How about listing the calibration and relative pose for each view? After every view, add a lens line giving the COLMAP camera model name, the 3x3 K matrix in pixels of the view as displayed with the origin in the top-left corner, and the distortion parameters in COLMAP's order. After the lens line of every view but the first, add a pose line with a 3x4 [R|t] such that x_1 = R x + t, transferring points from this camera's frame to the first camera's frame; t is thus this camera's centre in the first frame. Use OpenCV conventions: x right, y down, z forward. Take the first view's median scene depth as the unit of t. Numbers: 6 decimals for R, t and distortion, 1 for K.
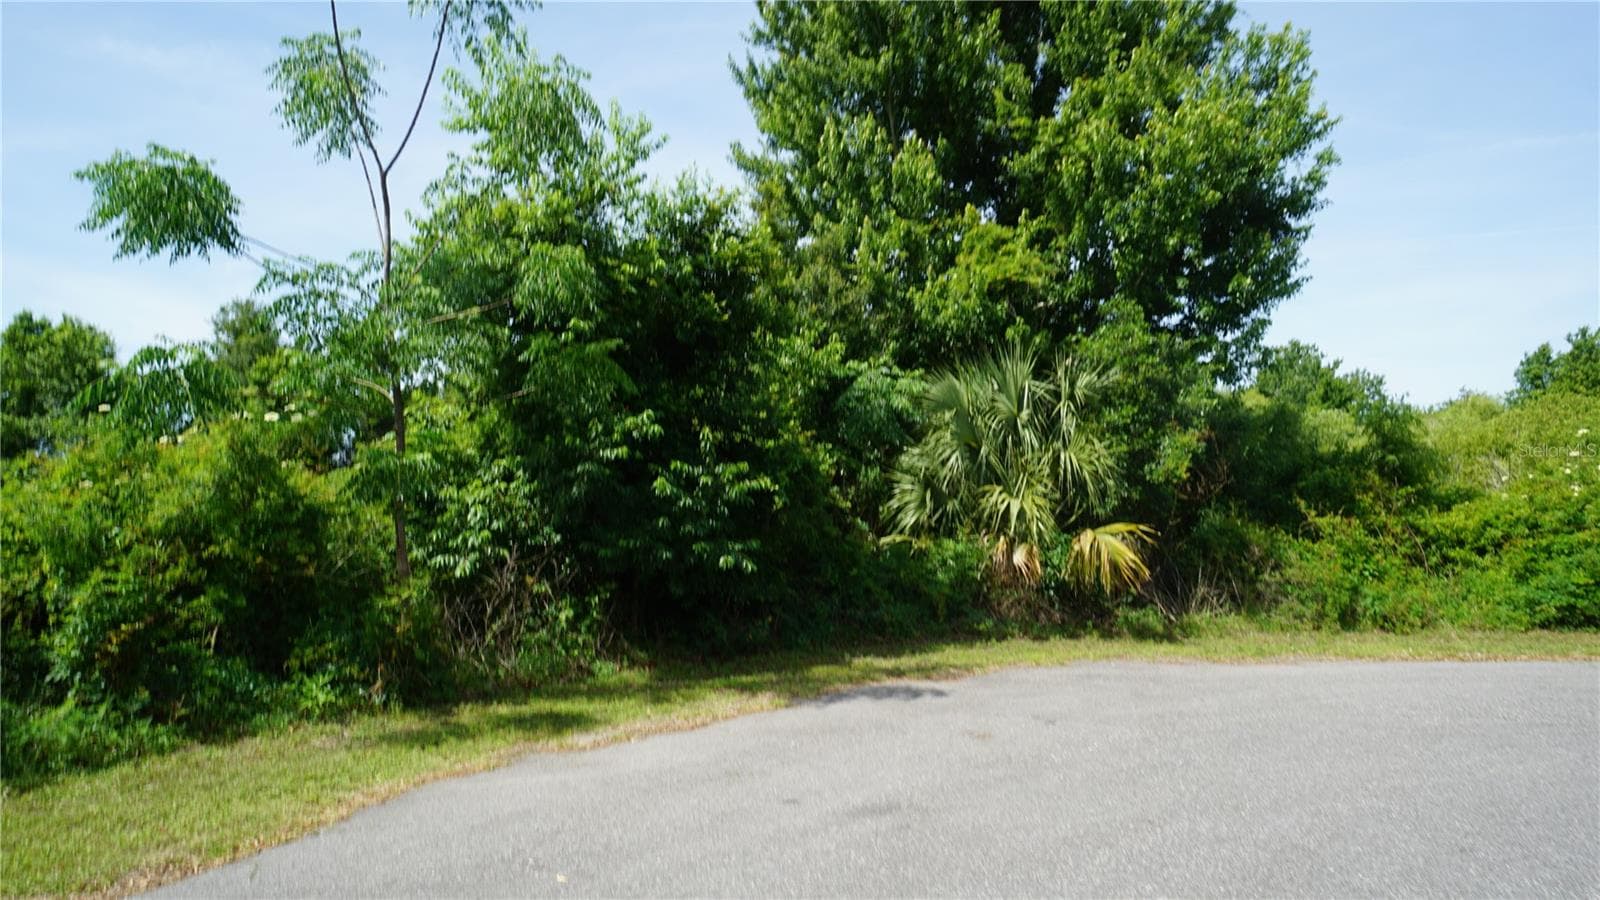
lens RADIAL K [[929.3, 0, 792.6], [0, 929.3, 442.9], [0, 0, 1]] dist [-0.017438, 0.014426]
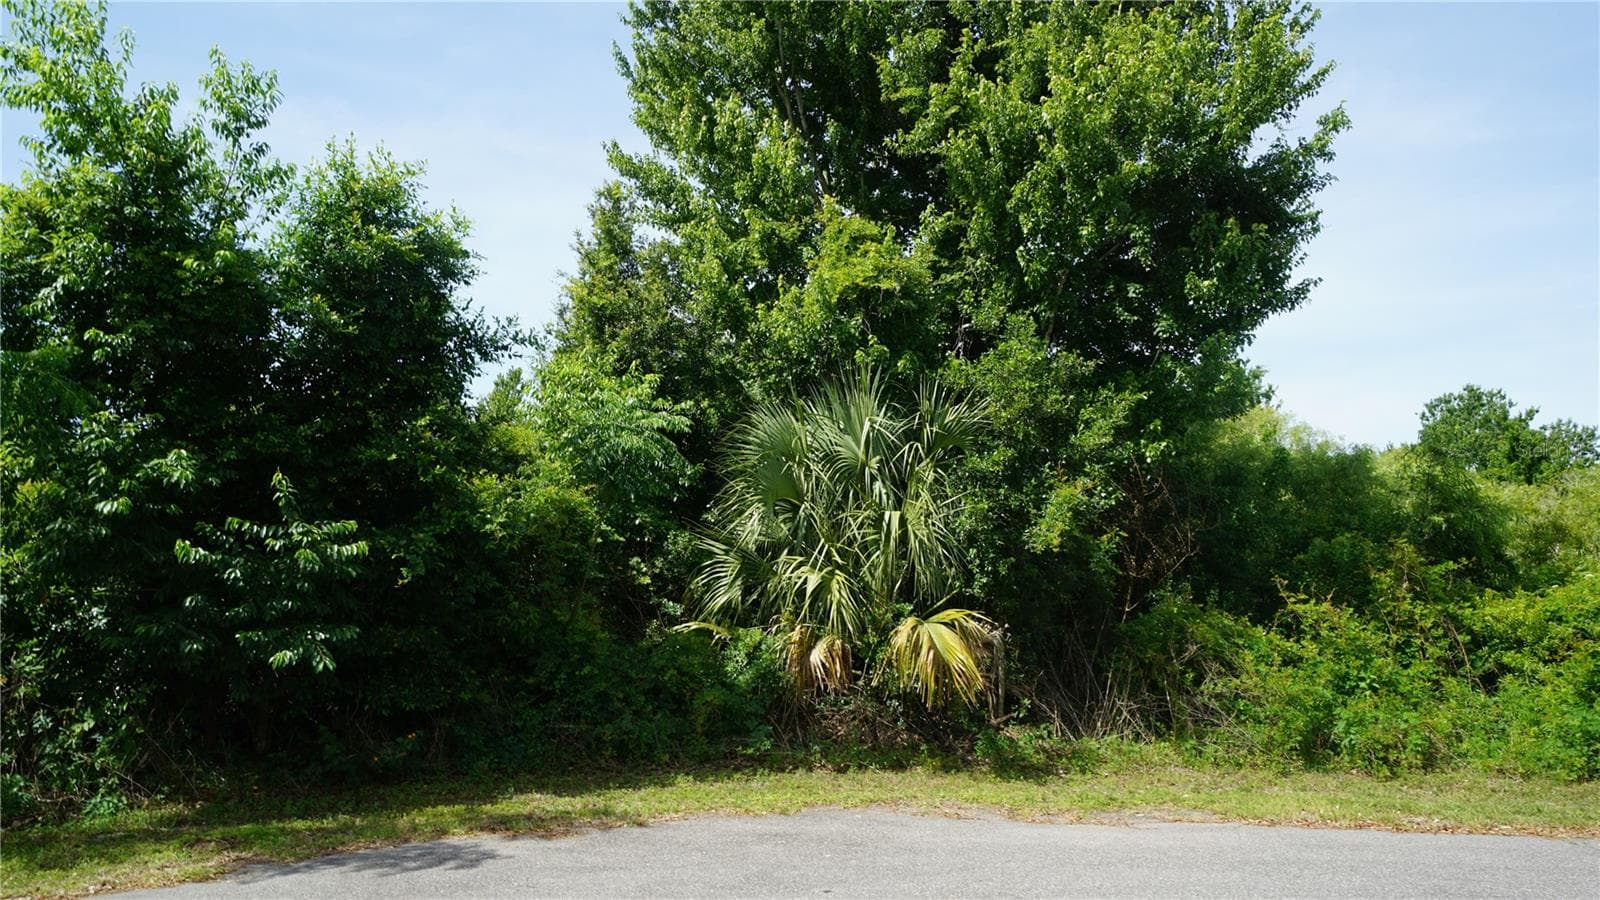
lens RADIAL K [[1041.3, 0, 798.3], [0, 1041.3, 438.3], [0, 0, 1]] dist [0.006597, 0.016346]
pose [[0.994191, -0.008455, -0.107296, 0.279189], [0.000563, 0.997304, -0.073375, 0.012573], [0.107627, 0.072888, 0.991516, 0.154379]]
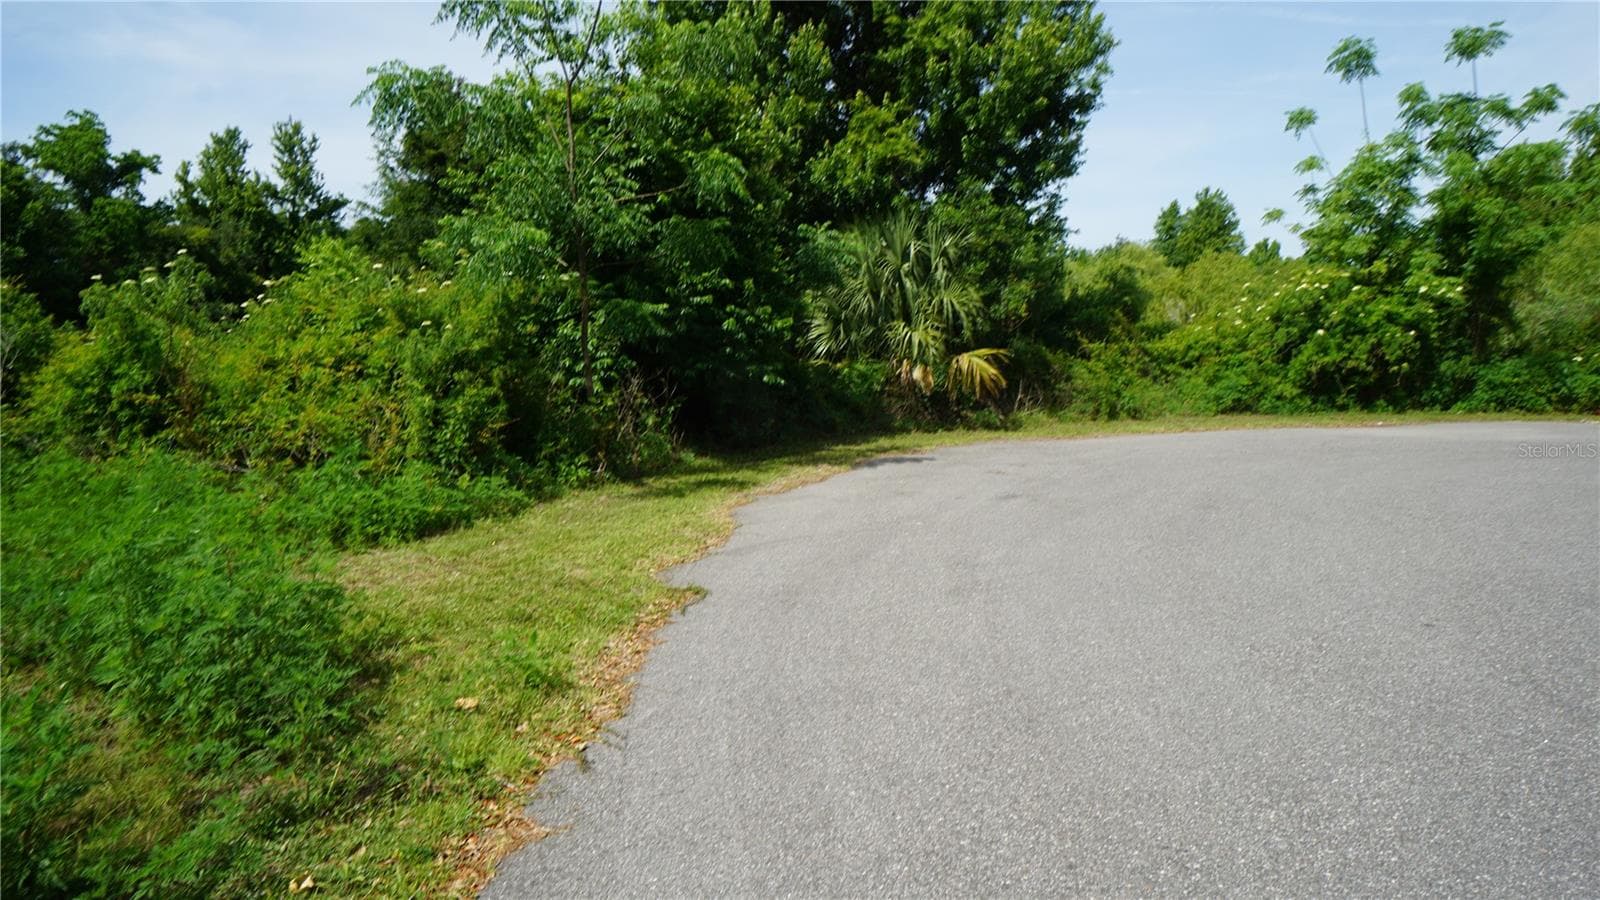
lens RADIAL K [[929.3, 0, 792.6], [0, 929.3, 442.9], [0, 0, 1]] dist [-0.017438, 0.014426]
pose [[0.951942, -0.041624, 0.303438, -0.308838], [-0.013523, 0.984044, 0.177412, -0.015855], [-0.305981, -0.172989, 0.936189, -0.216993]]
